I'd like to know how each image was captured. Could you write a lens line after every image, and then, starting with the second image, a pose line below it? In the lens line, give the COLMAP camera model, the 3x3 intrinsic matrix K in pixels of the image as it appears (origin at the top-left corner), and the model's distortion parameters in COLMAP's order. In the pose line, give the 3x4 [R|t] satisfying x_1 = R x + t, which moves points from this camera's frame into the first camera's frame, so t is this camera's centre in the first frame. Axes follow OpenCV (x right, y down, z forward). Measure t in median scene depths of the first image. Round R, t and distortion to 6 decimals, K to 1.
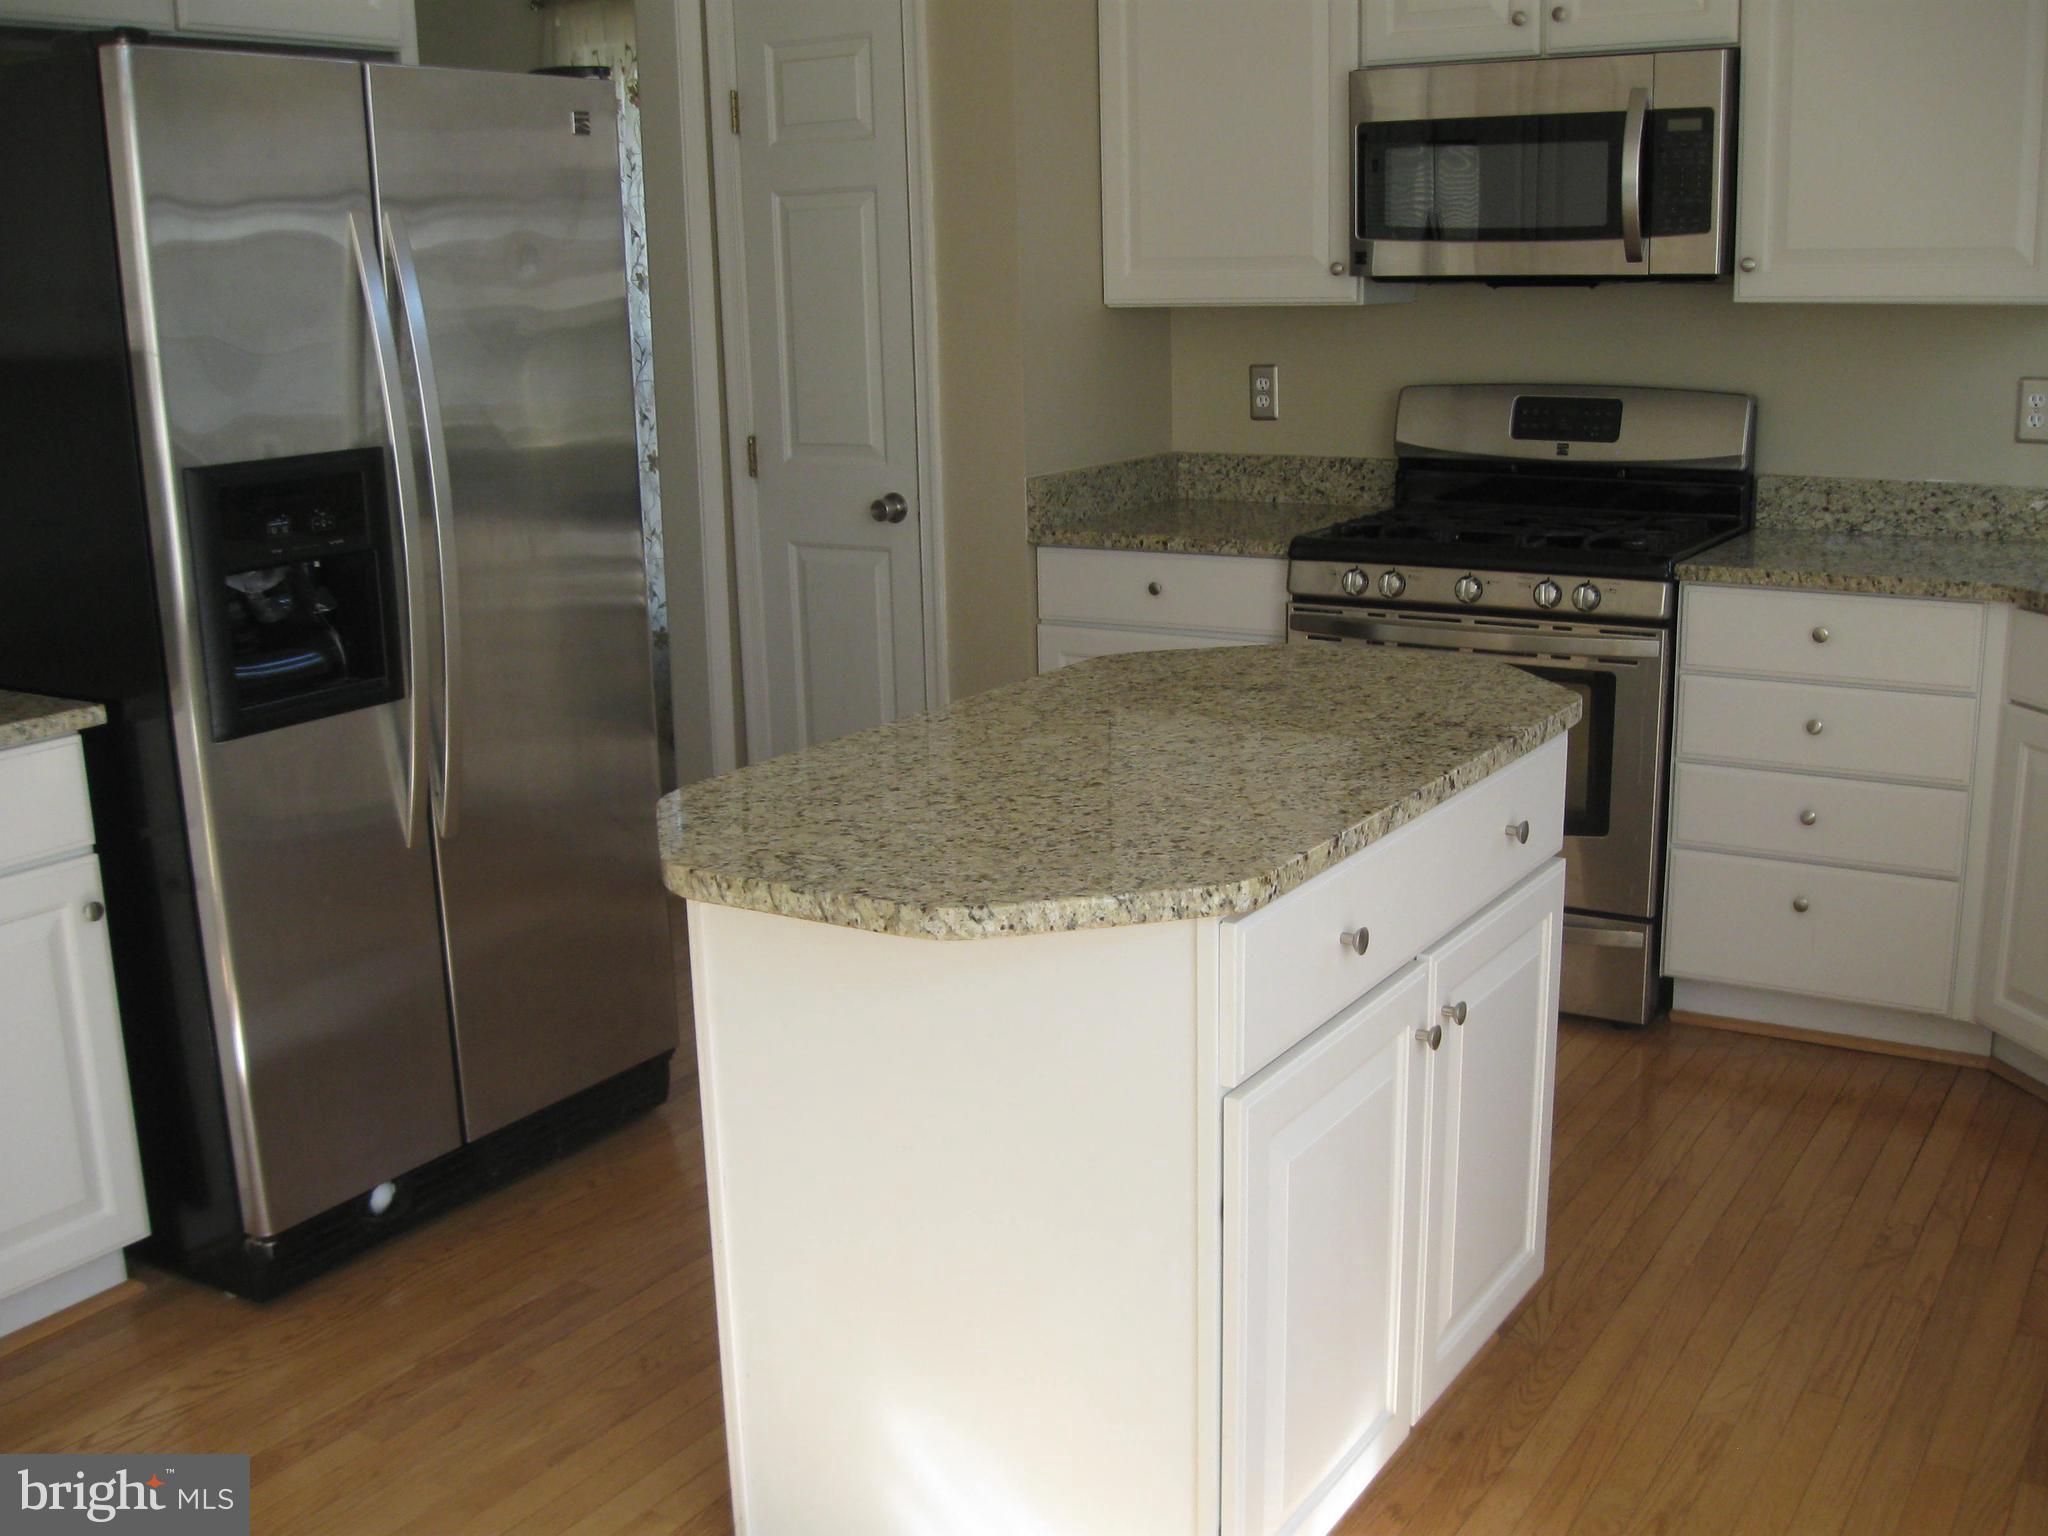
lens RADIAL K [[2115.9, 0, 1058.0], [0, 2115.9, 824.5], [0, 0, 1]] dist [-0.126222, 0.030412]
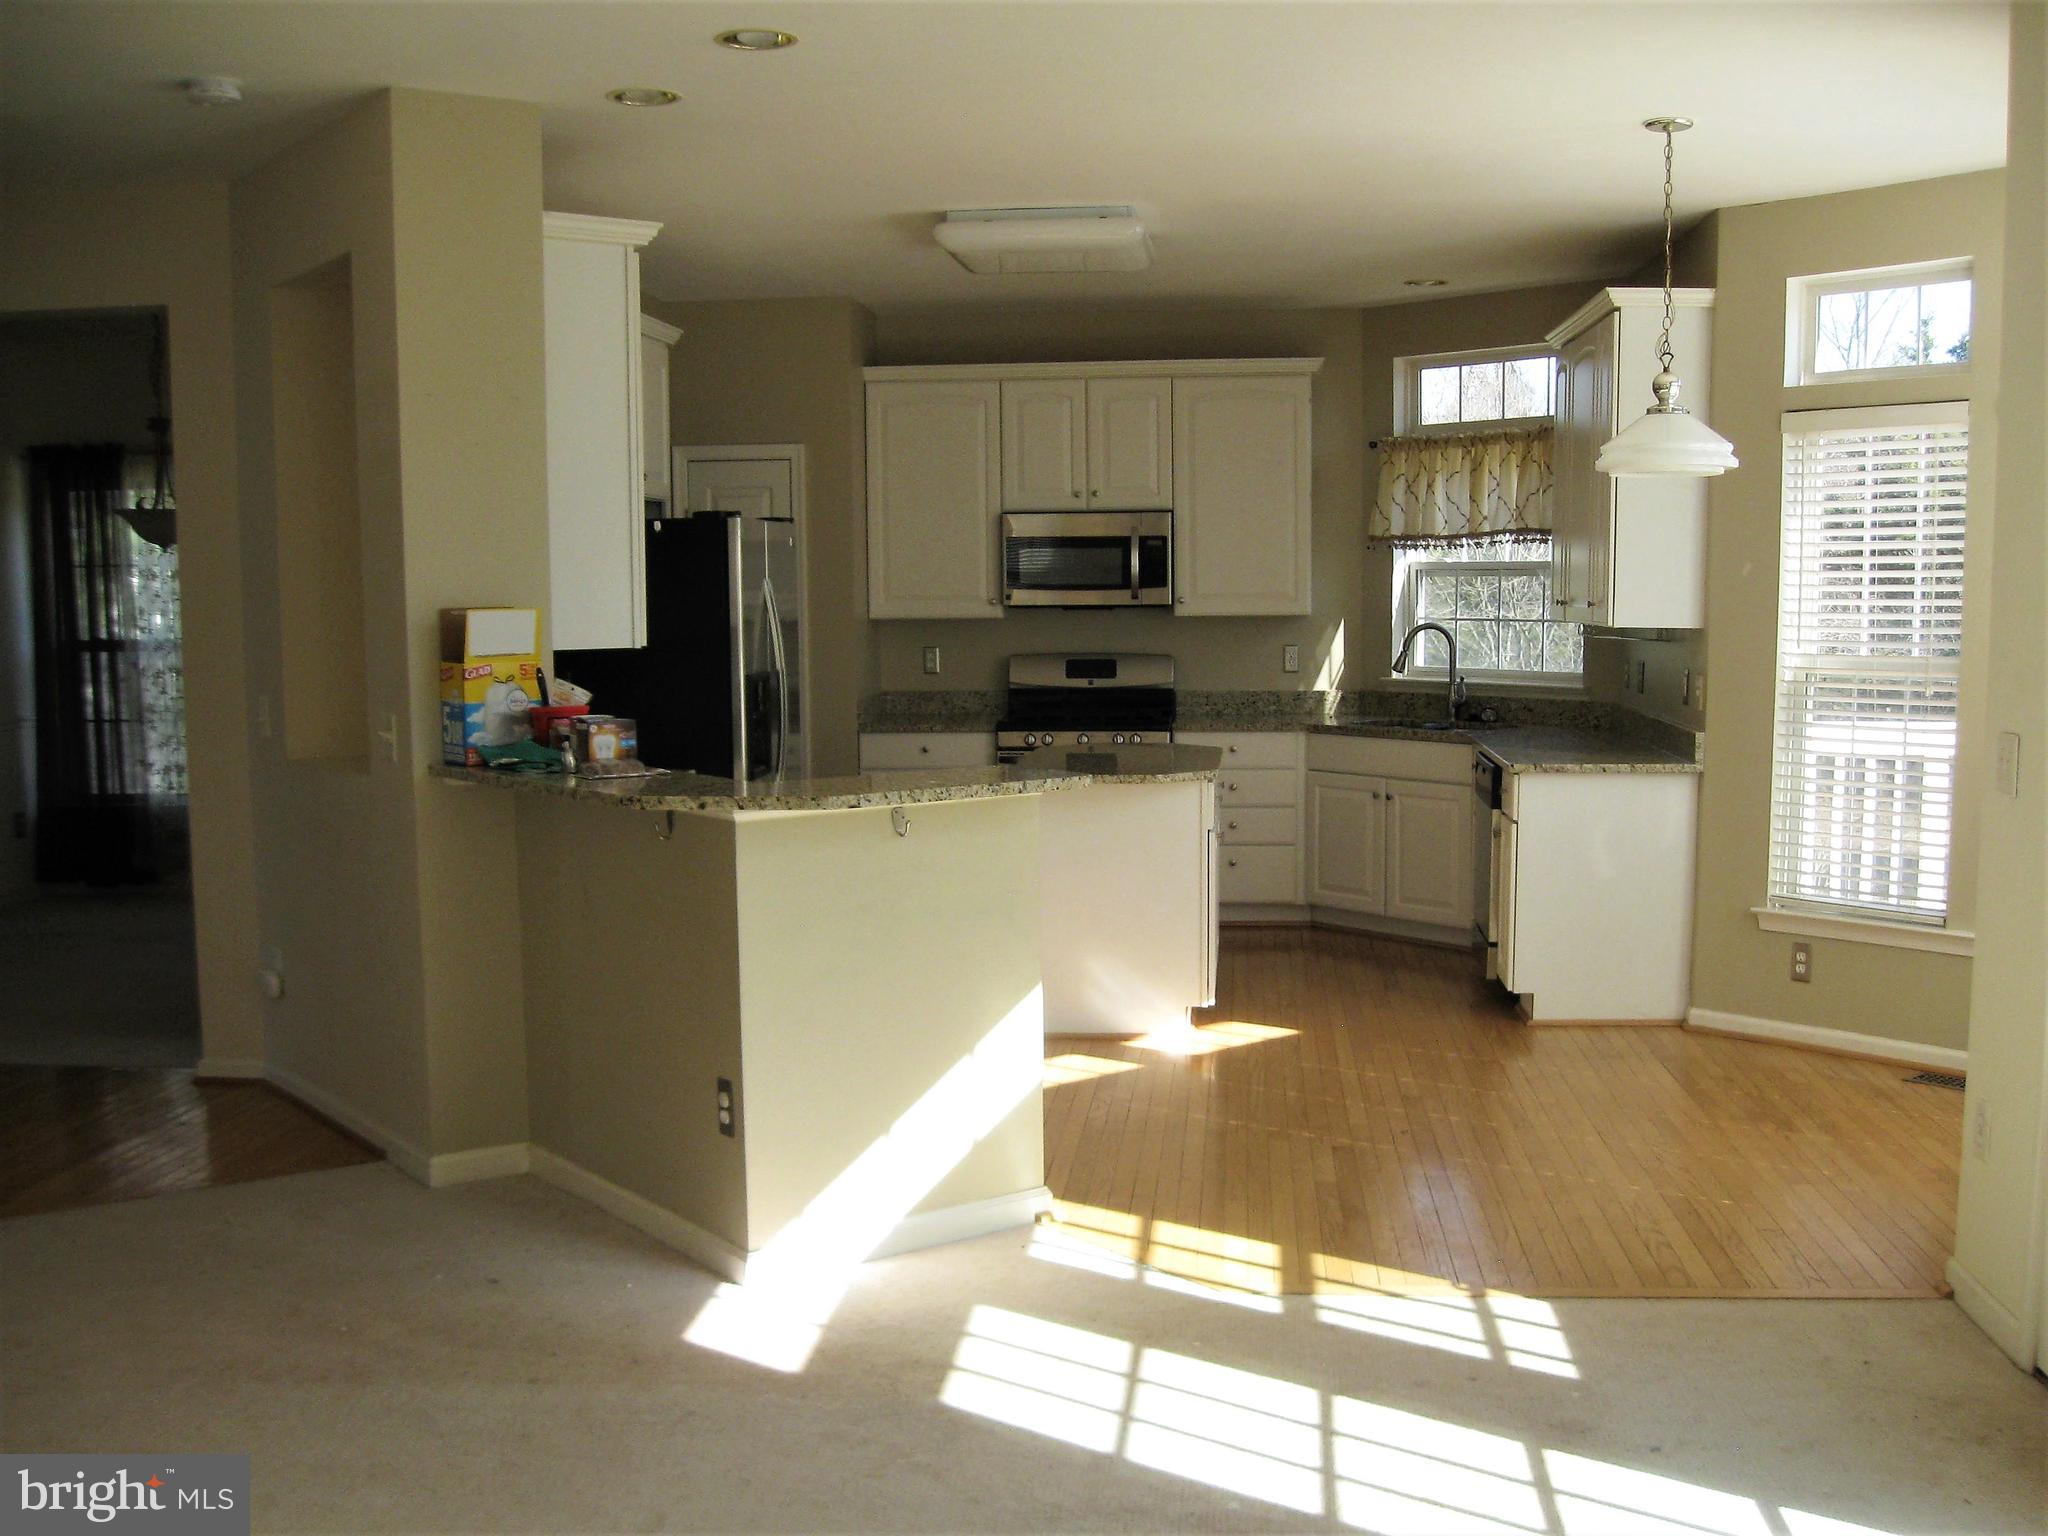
lens RADIAL K [[2163.3, 0, 1052.9], [0, 2163.3, 801.0], [0, 0, 1]] dist [-0.130787, 0.090803]
pose [[0.896503, -0.032541, 0.441842, -0.892703], [0.101071, 0.986022, -0.132457, 0.267375], [-0.431356, 0.163405, 0.887260, -1.087201]]
